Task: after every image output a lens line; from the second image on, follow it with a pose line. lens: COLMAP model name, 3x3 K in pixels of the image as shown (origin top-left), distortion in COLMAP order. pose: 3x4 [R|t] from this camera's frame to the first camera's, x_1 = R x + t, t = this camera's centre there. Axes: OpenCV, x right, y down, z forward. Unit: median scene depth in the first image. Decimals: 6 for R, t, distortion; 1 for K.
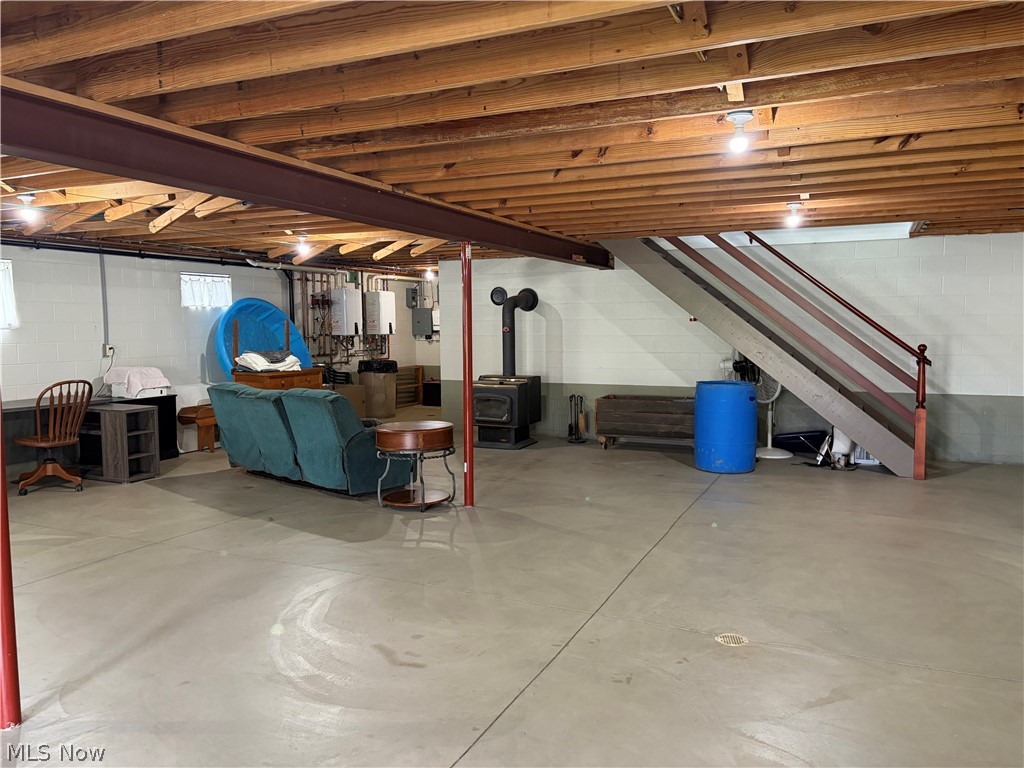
lens RADIAL K [[768.3, 0, 512.0], [0, 768.3, 384.0], [0, 0, 1]] dist [0.021585, 0.001888]
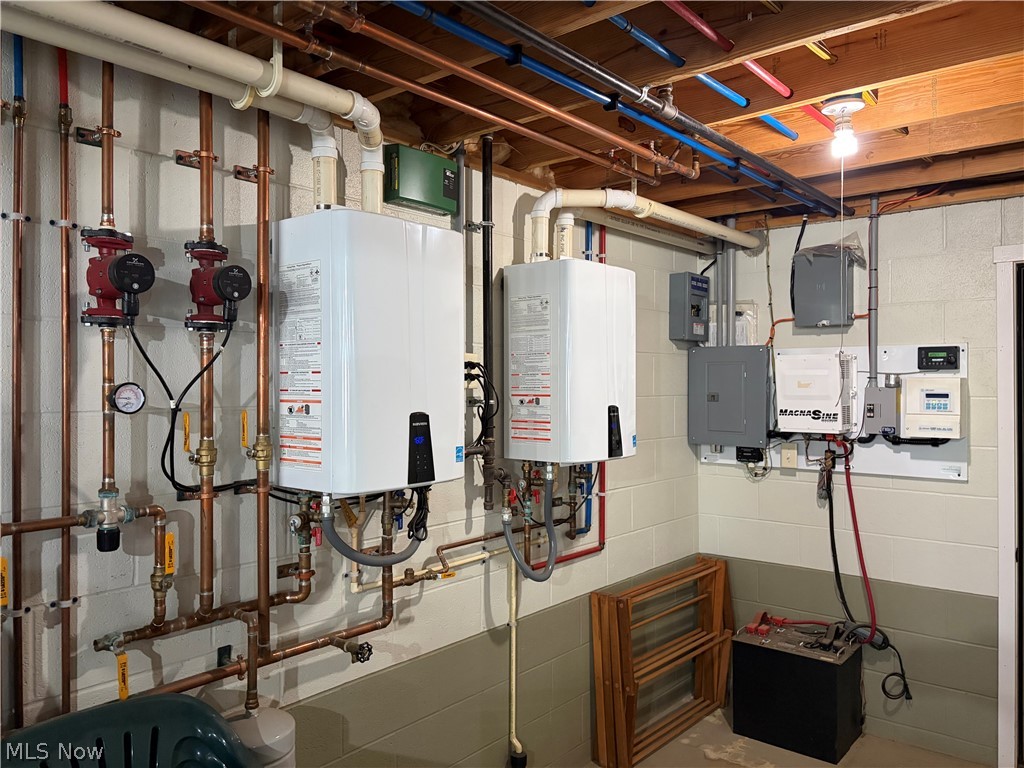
lens RADIAL K [[768.3, 0, 512.0], [0, 768.3, 384.0], [0, 0, 1]] dist [0.021585, 0.001888]
pose [[0.963860, 0.007256, -0.266310, -0.128150], [-0.027365, 0.997038, -0.071874, -0.069574], [0.264999, 0.076564, 0.961204, 0.784018]]
